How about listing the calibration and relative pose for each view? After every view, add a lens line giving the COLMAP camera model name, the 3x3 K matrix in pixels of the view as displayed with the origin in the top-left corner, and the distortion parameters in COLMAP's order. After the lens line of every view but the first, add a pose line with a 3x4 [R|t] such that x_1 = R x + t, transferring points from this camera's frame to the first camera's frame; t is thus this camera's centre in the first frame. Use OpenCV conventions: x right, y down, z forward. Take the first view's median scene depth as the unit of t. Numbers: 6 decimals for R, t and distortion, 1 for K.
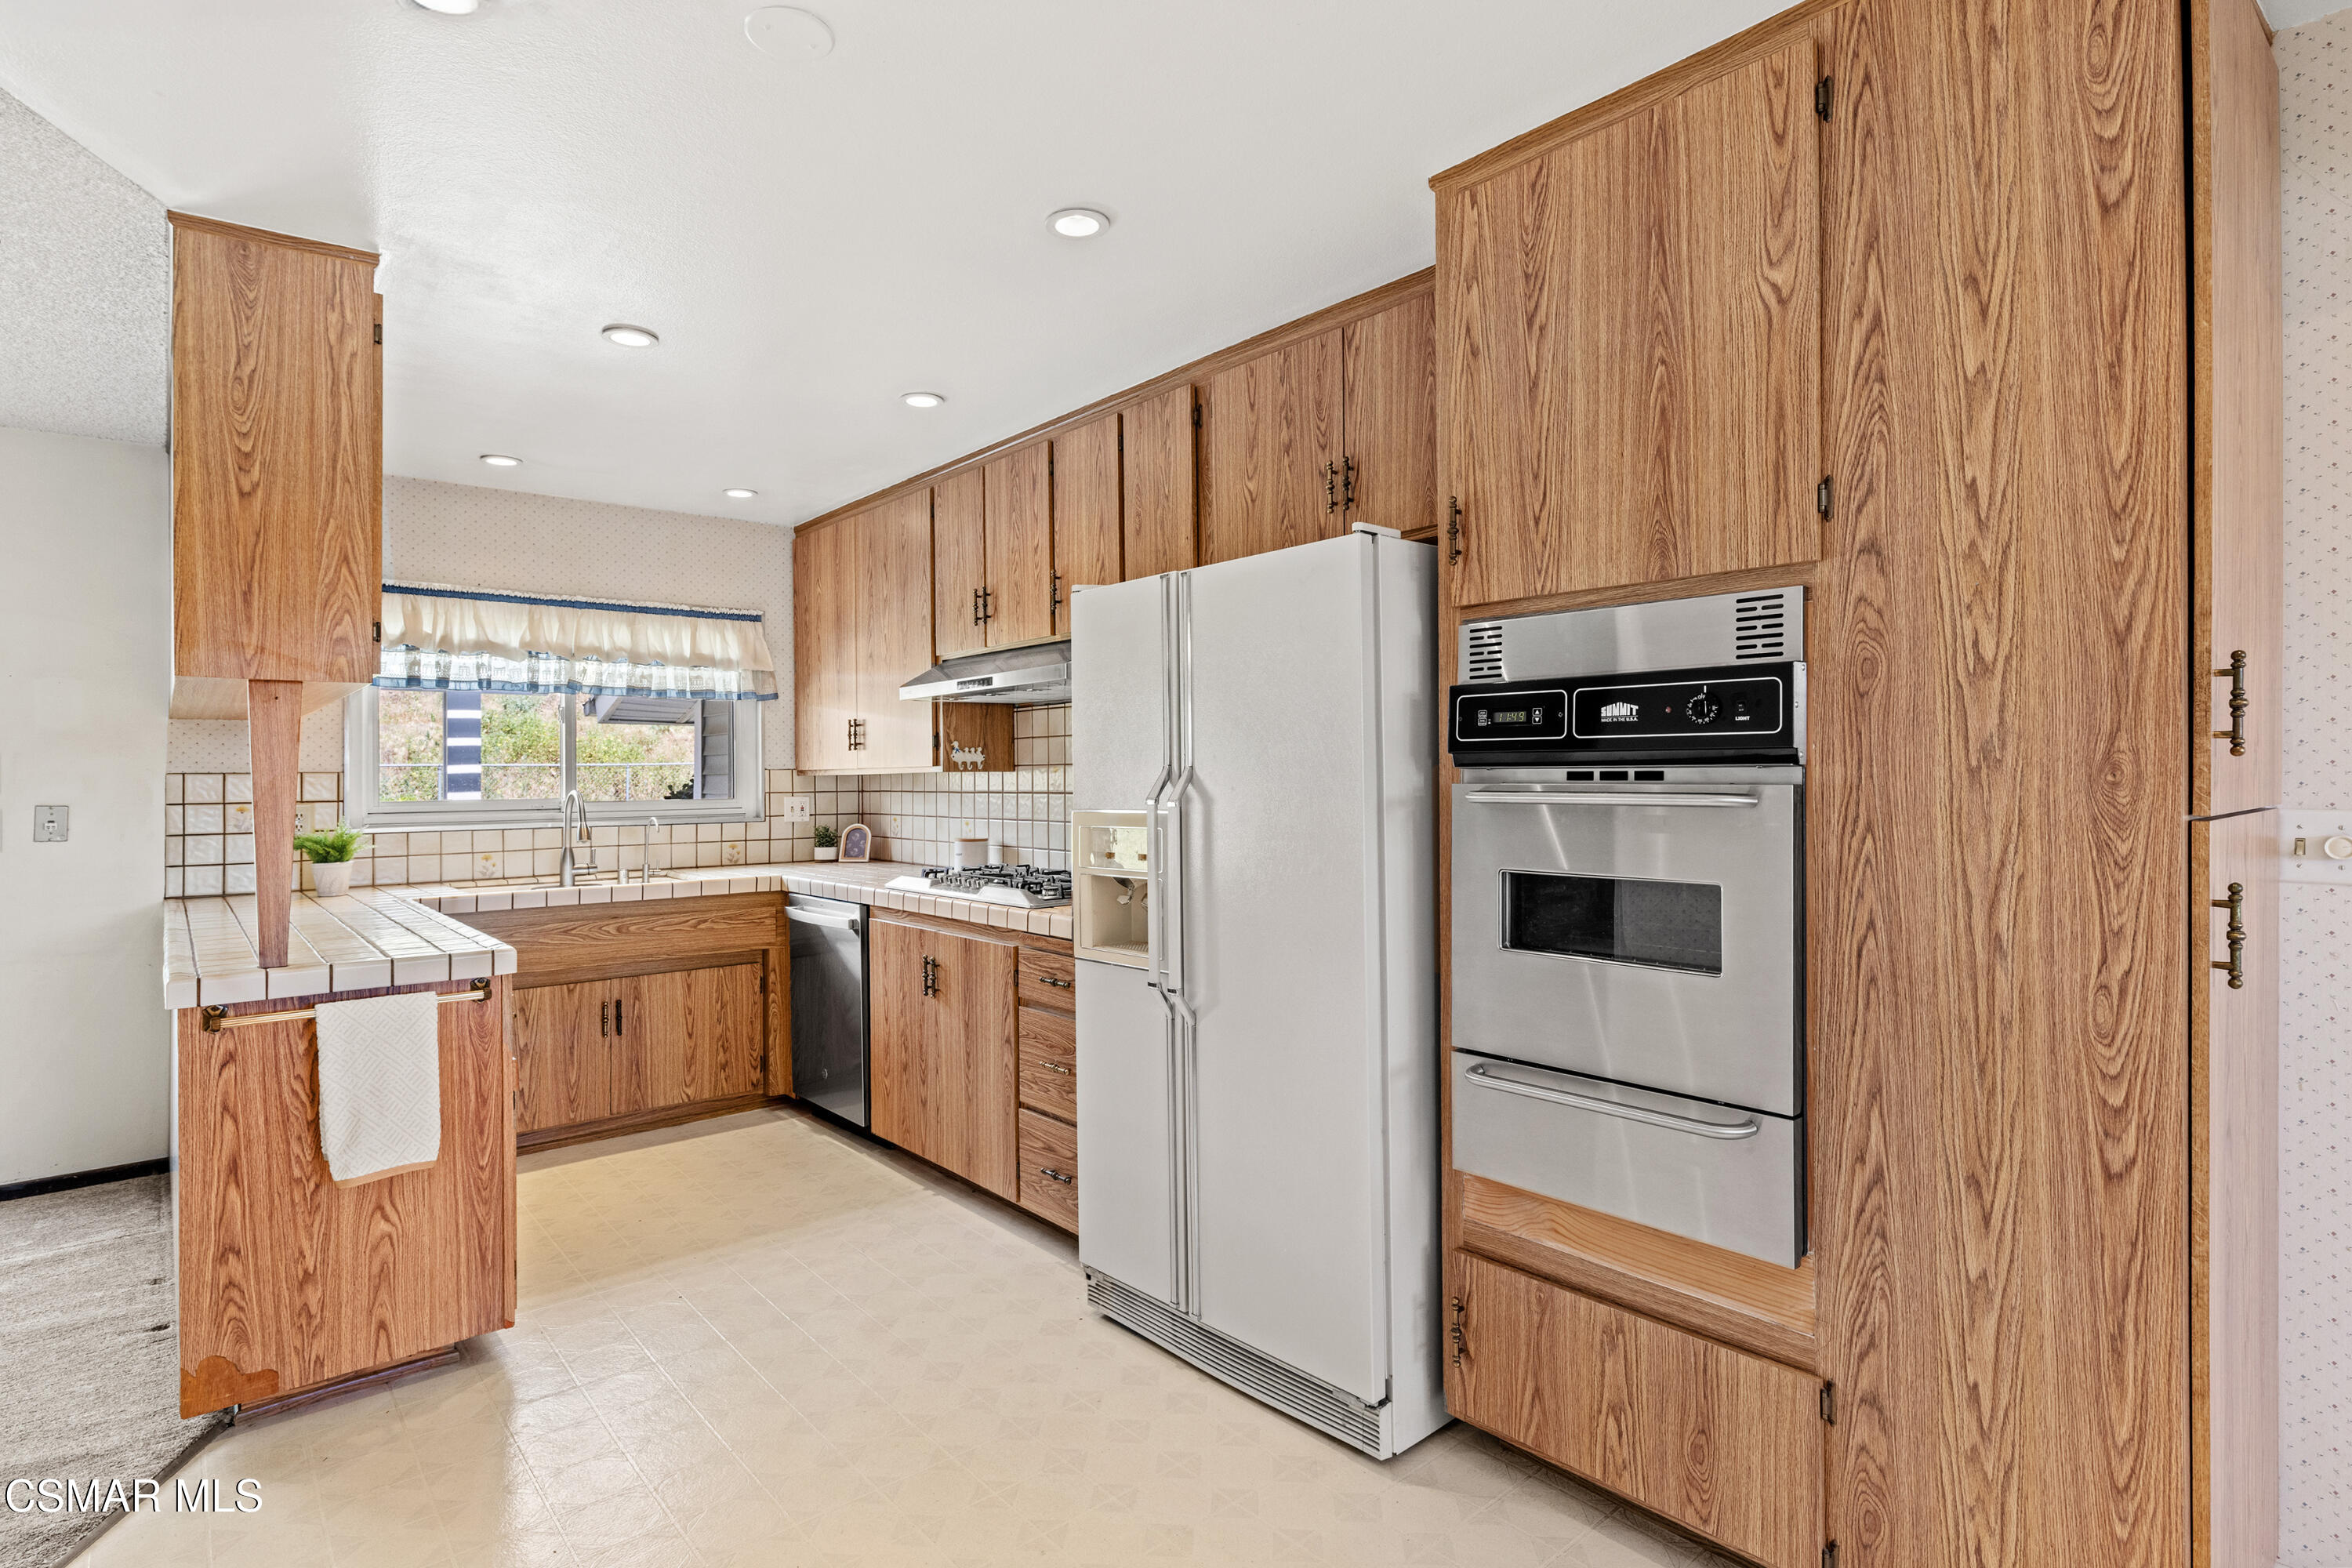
lens RADIAL K [[1163.2, 0, 1176.0], [0, 1163.2, 784.0], [0, 0, 1]] dist [-0.002301, -0.000298]
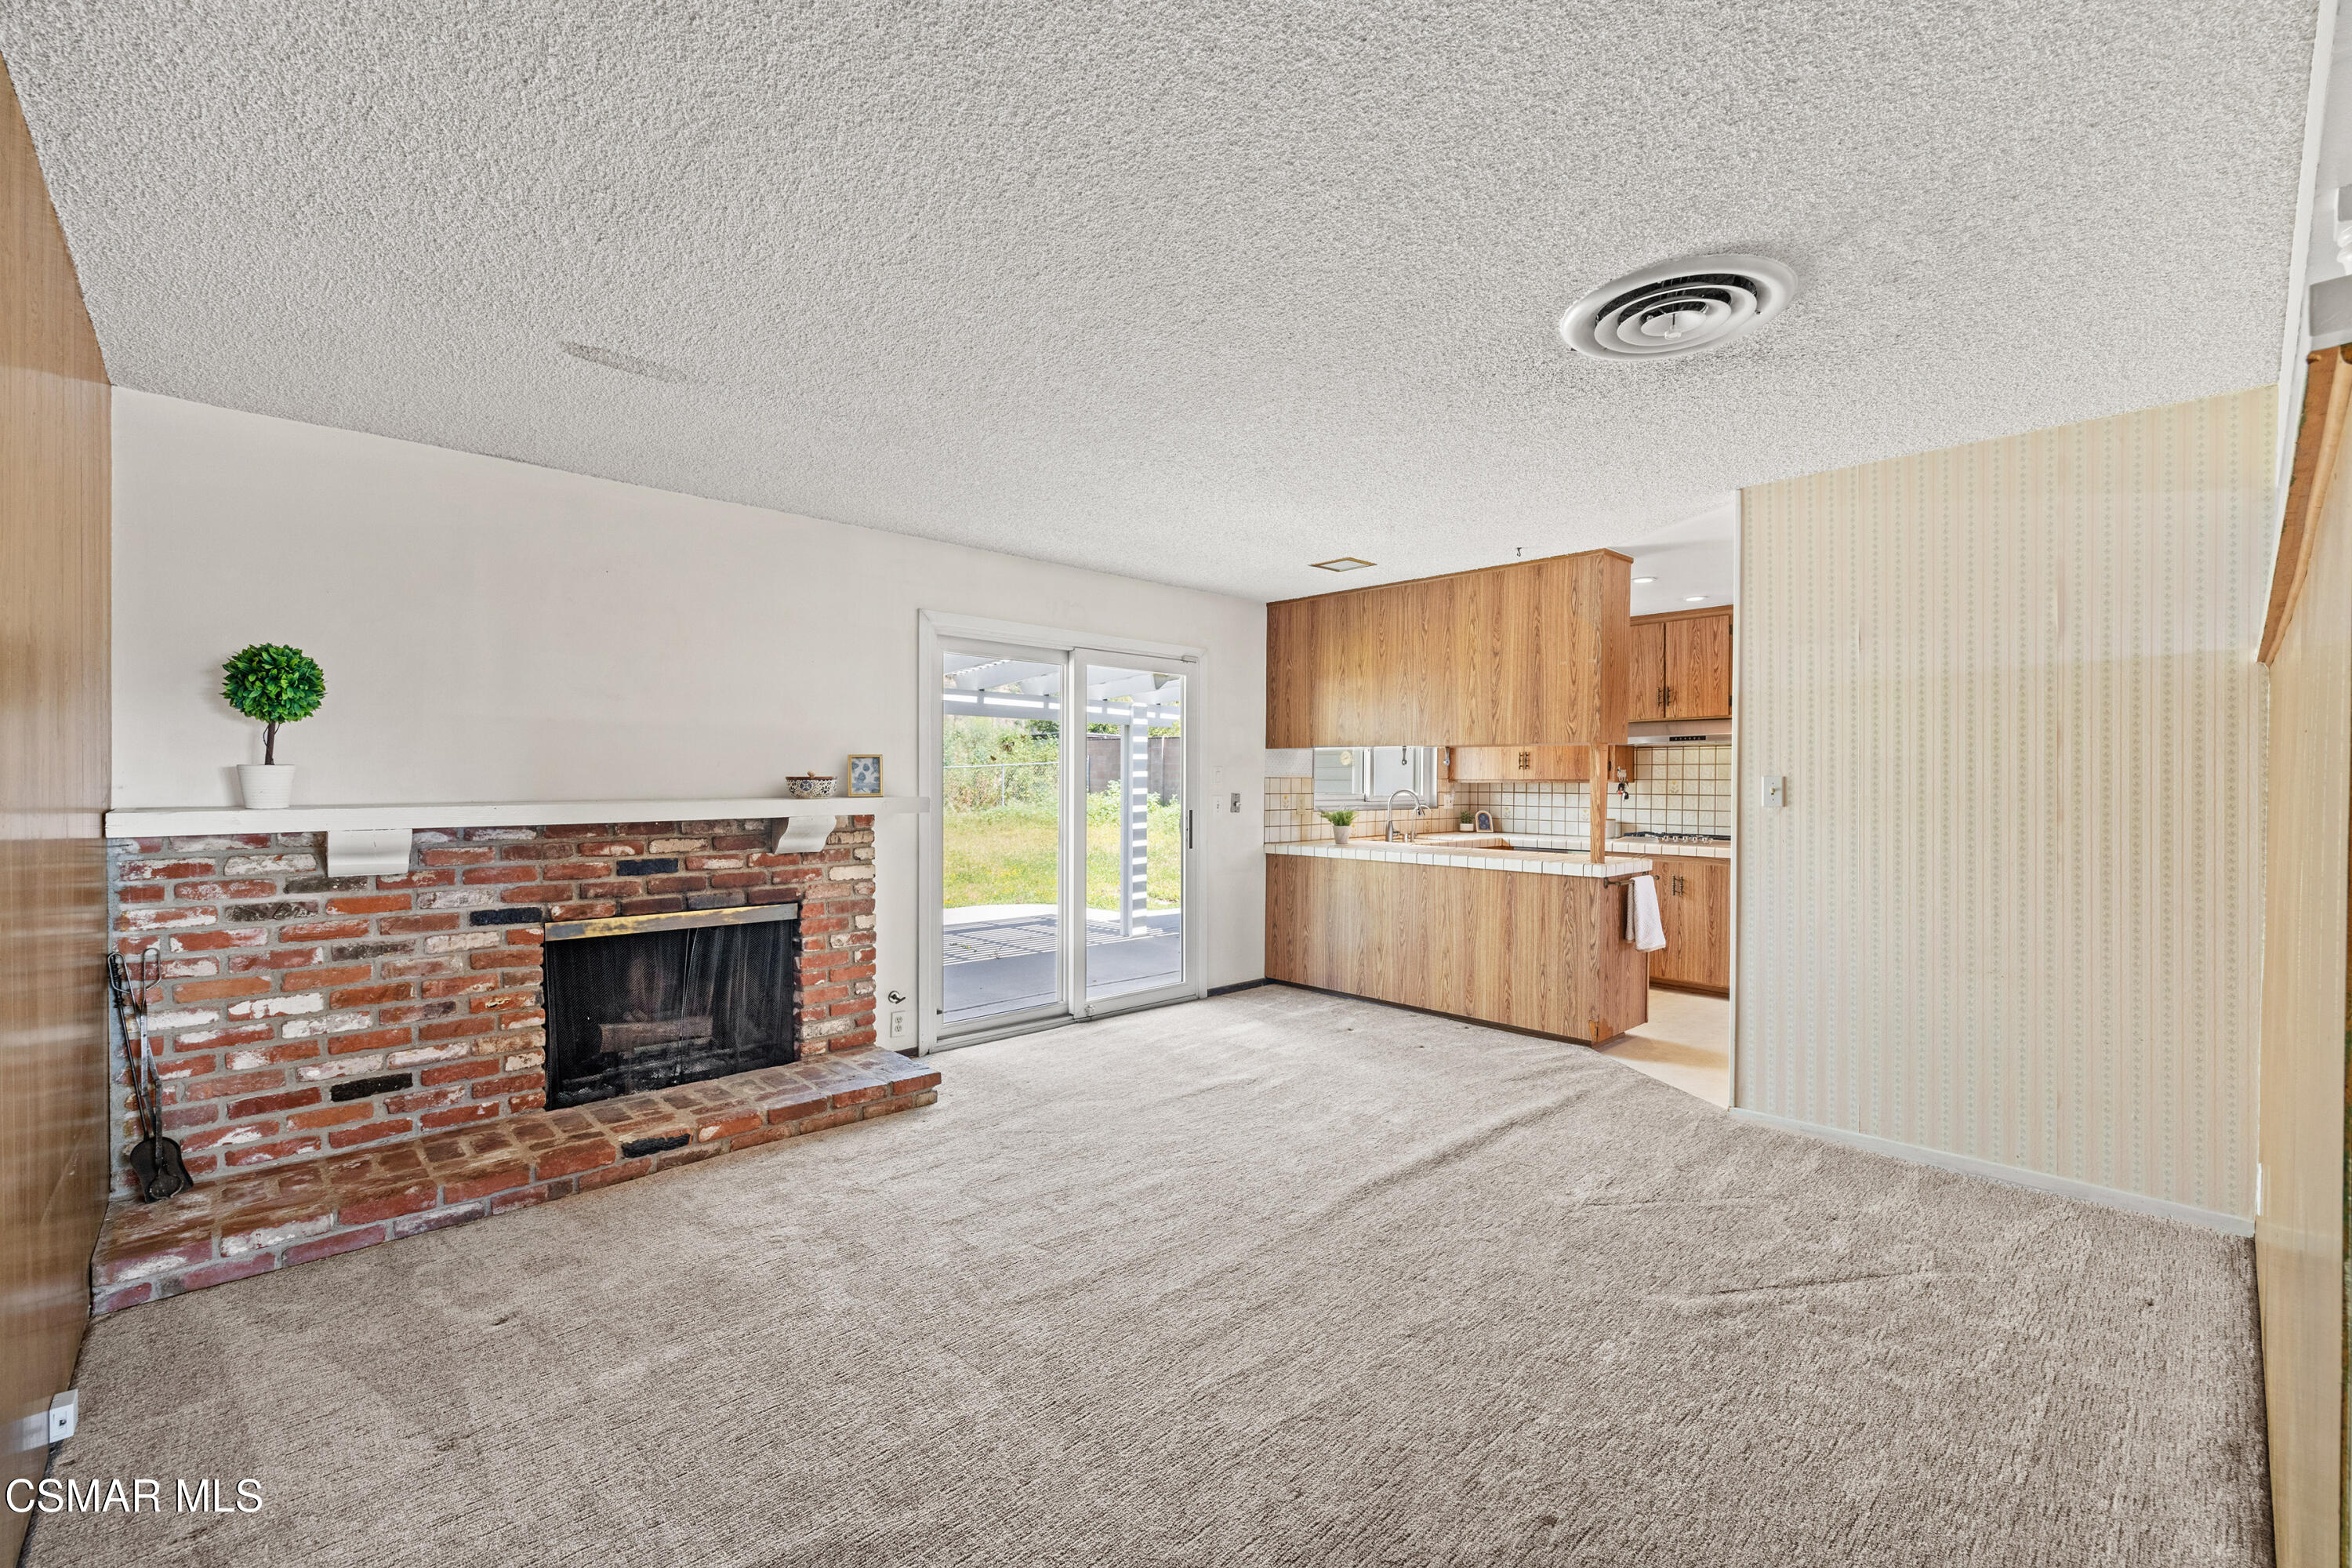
lens RADIAL K [[992.3, 0, 1175.4], [0, 992.3, 779.8], [0, 0, 1]] dist [-0.007204, 0.000616]
pose [[0.999570, 0.014488, 0.025507, -0.912638], [-0.014330, 0.999877, -0.006383, 0.005361], [-0.025597, 0.006014, 0.999654, -0.554742]]
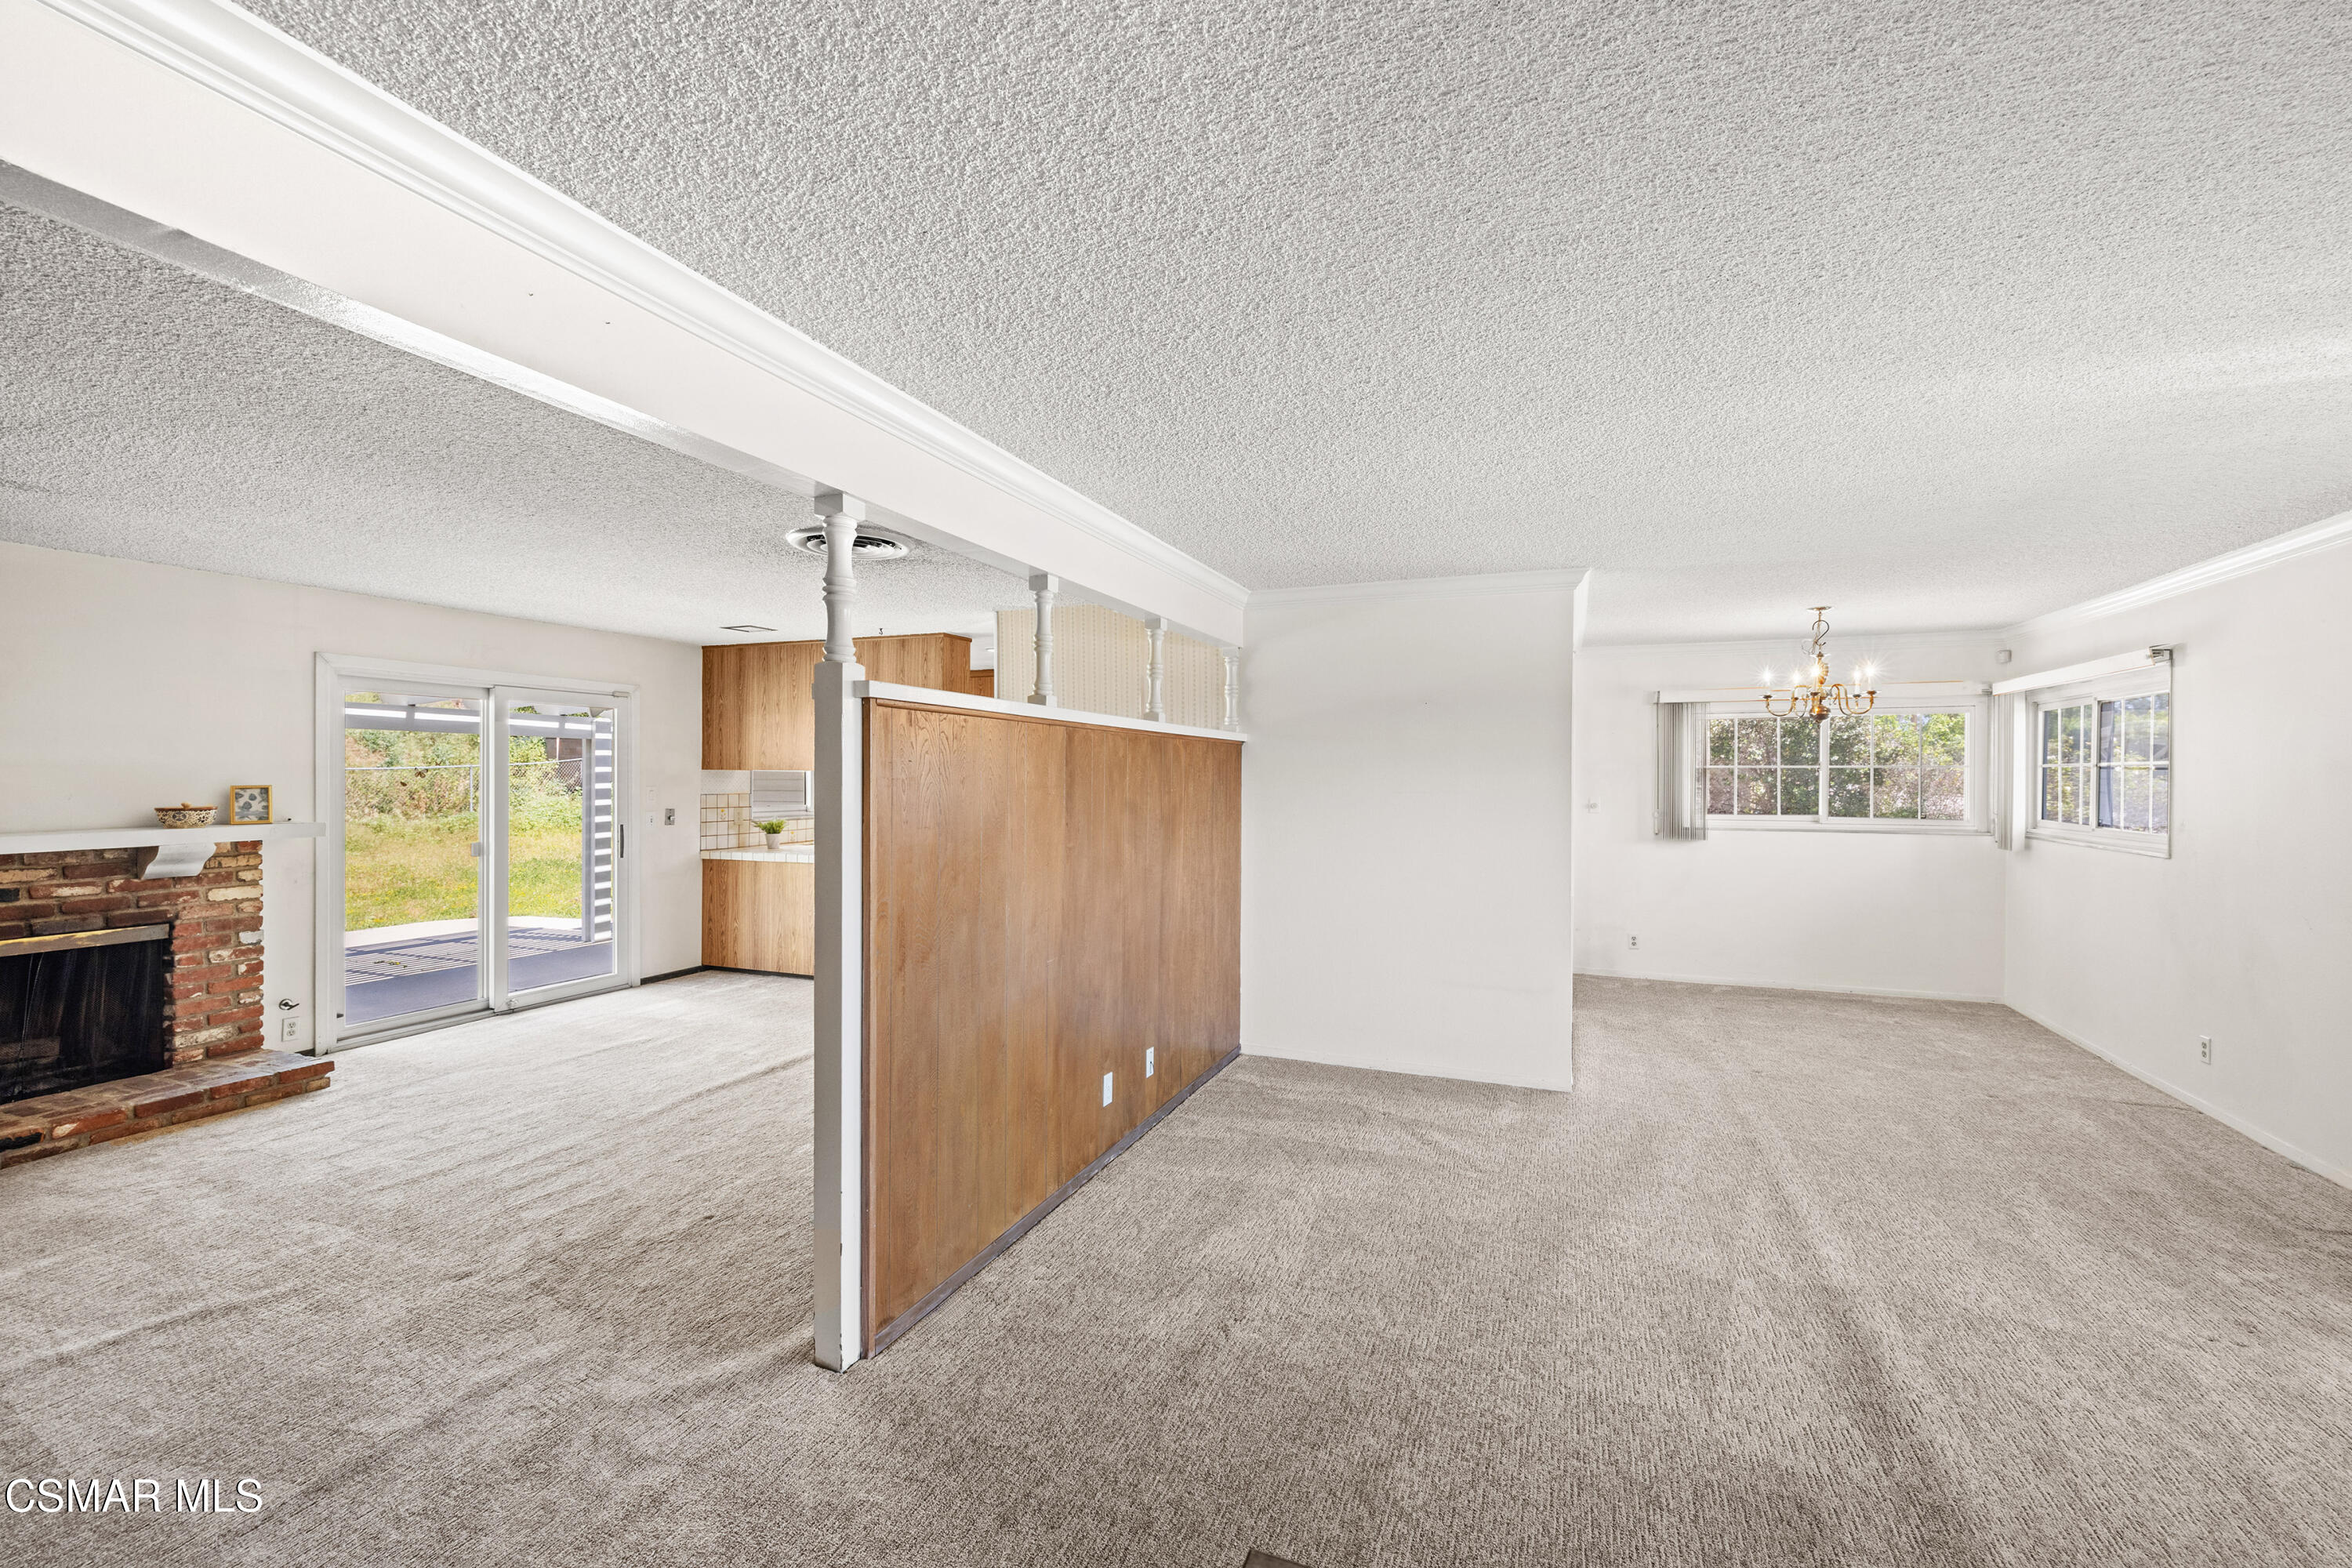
lens RADIAL K [[982.0, 0, 1175.3], [0, 982.0, 773.1], [0, 0, 1]] dist [0.000160, -0.000149]
pose [[0.894152, 0.014505, 0.447529, -0.774805], [-0.009264, 0.999861, -0.013898, -0.029100], [-0.447668, 0.008281, 0.894162, -0.969808]]
